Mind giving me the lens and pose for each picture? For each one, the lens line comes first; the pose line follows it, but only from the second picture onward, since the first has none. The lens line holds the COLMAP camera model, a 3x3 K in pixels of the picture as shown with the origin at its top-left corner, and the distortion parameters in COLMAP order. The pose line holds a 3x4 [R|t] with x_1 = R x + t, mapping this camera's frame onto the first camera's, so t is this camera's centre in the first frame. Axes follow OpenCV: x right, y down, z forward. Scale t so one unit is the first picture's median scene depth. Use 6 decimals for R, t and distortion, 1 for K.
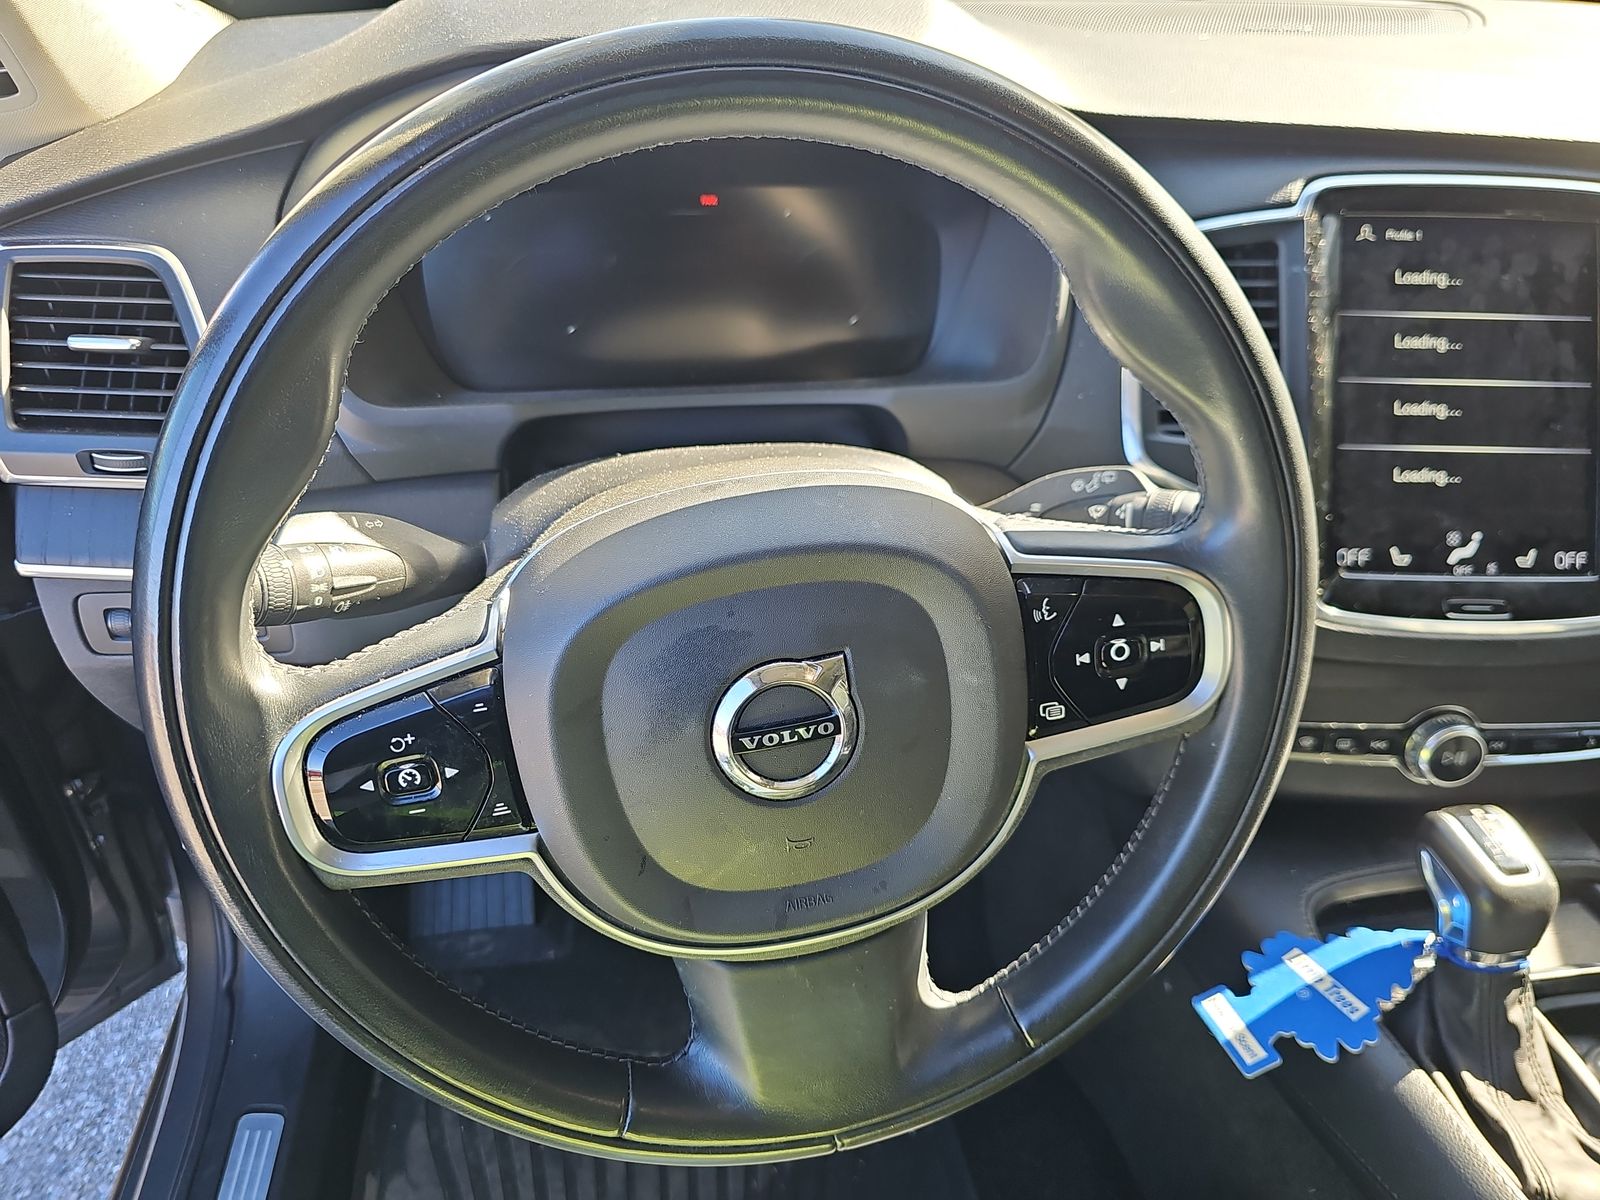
lens RADIAL K [[1089.1, 0, 800.0], [0, 1089.1, 600.0], [0, 0, 1]] dist [0.040120, -0.037885]
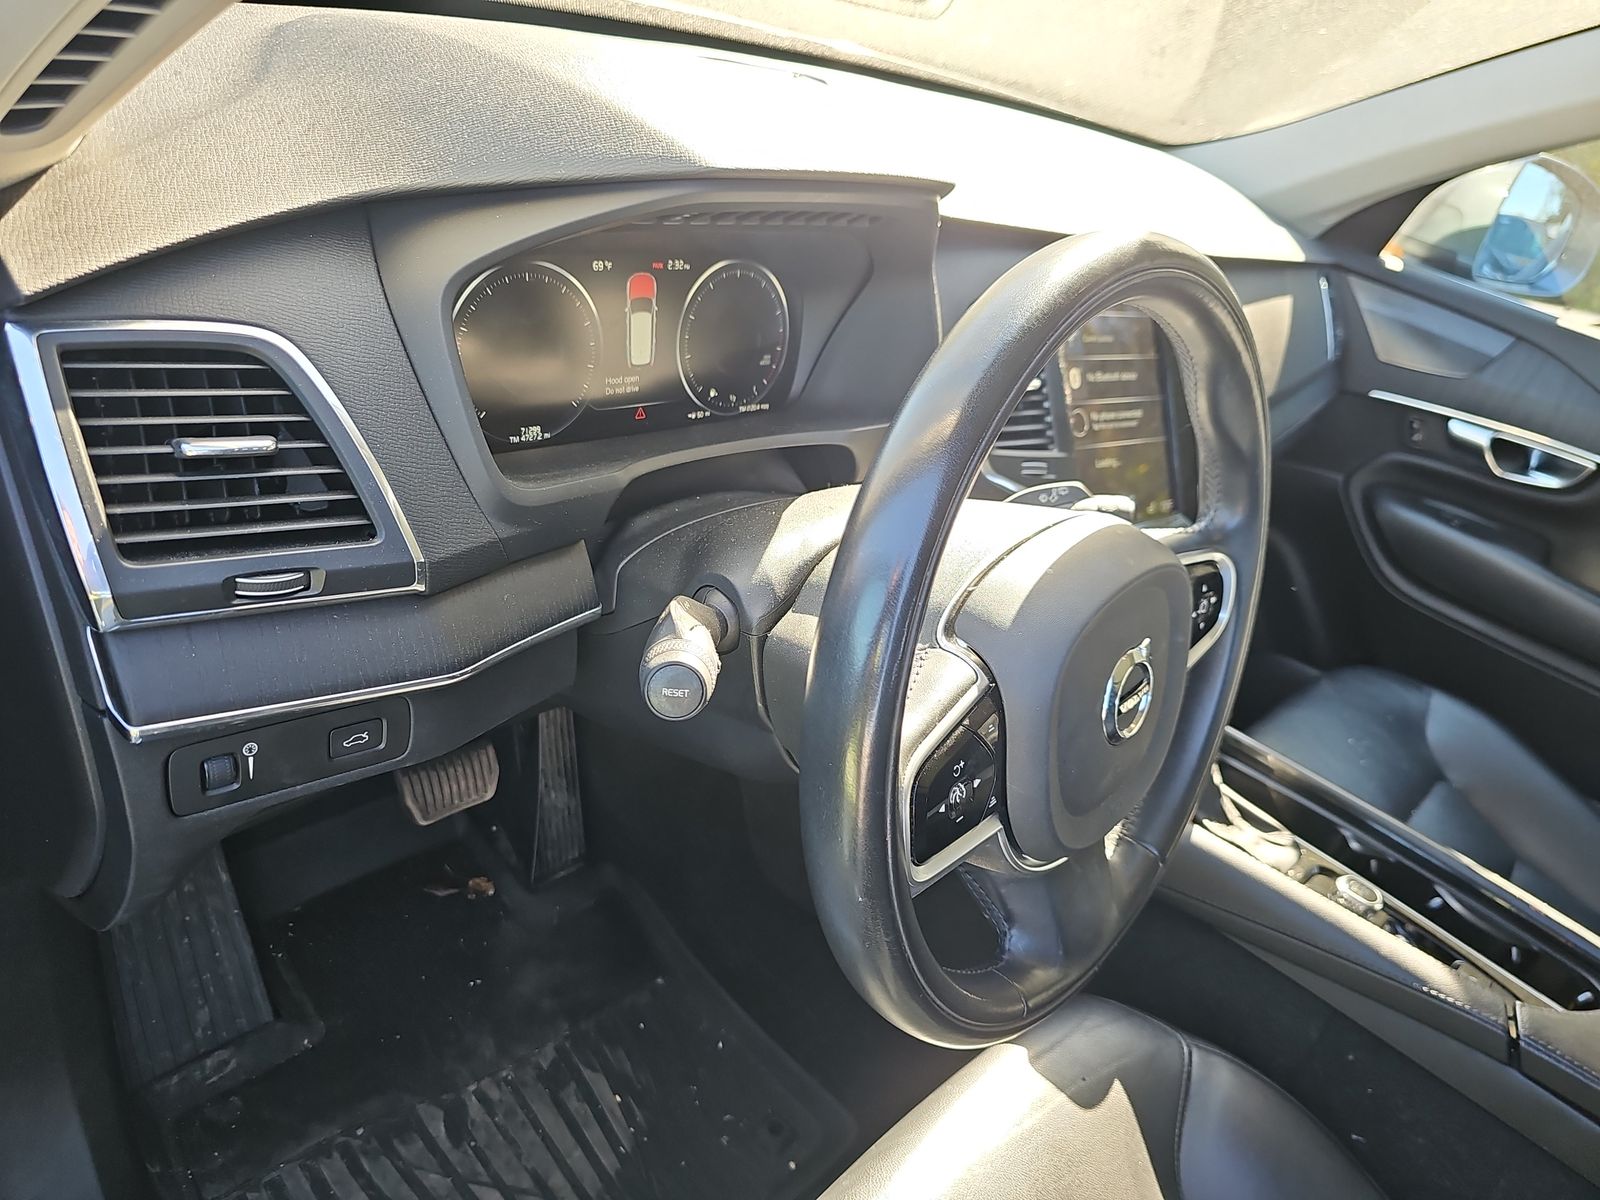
lens RADIAL K [[1089.1, 0, 800.0], [0, 1089.1, 600.0], [0, 0, 1]] dist [0.040120, -0.037885]
pose [[0.764208, -0.161014, 0.624549, -0.836853], [0.134885, 0.986823, 0.089364, -0.133449], [-0.630708, 0.015950, 0.775856, 0.083354]]
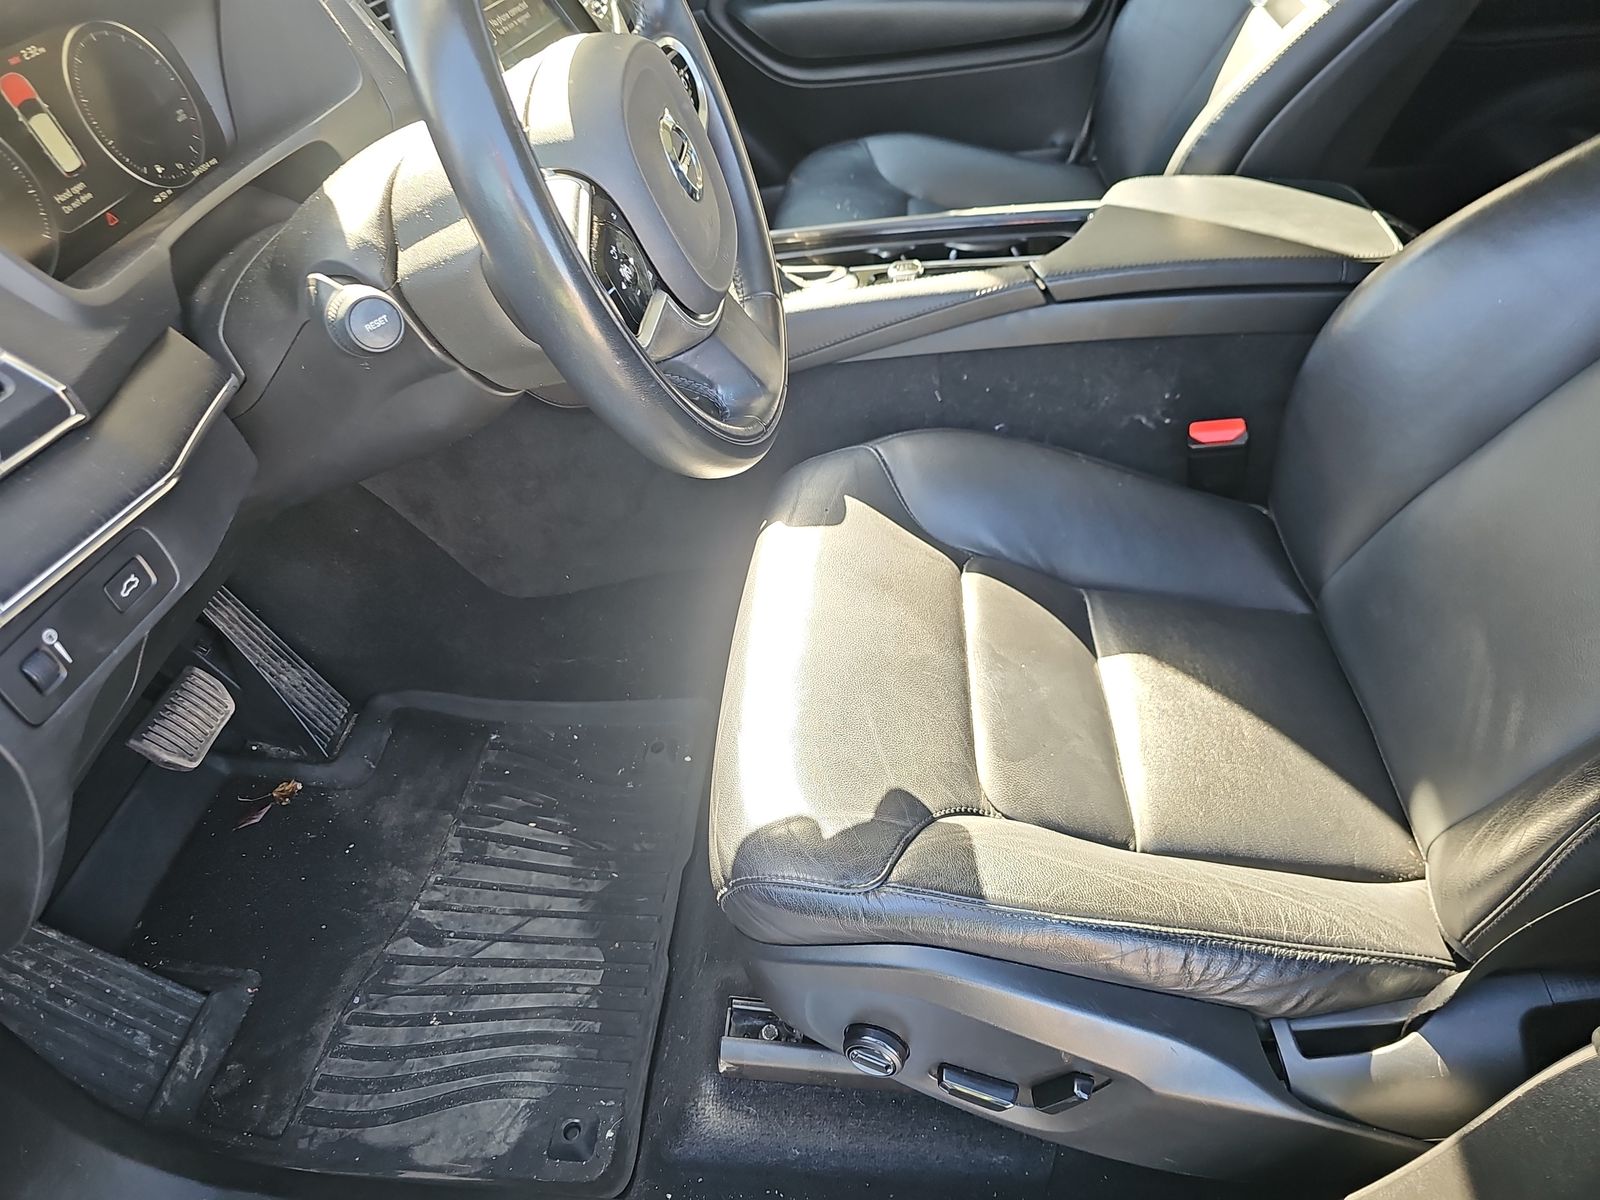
lens RADIAL K [[1089.1, 0, 800.0], [0, 1089.1, 600.0], [0, 0, 1]] dist [0.040120, -0.037885]
pose [[0.223470, -0.648609, 0.727576, -1.167413], [0.605454, 0.677352, 0.417875, -0.010890], [-0.763863, 0.347131, 0.544071, 0.083825]]
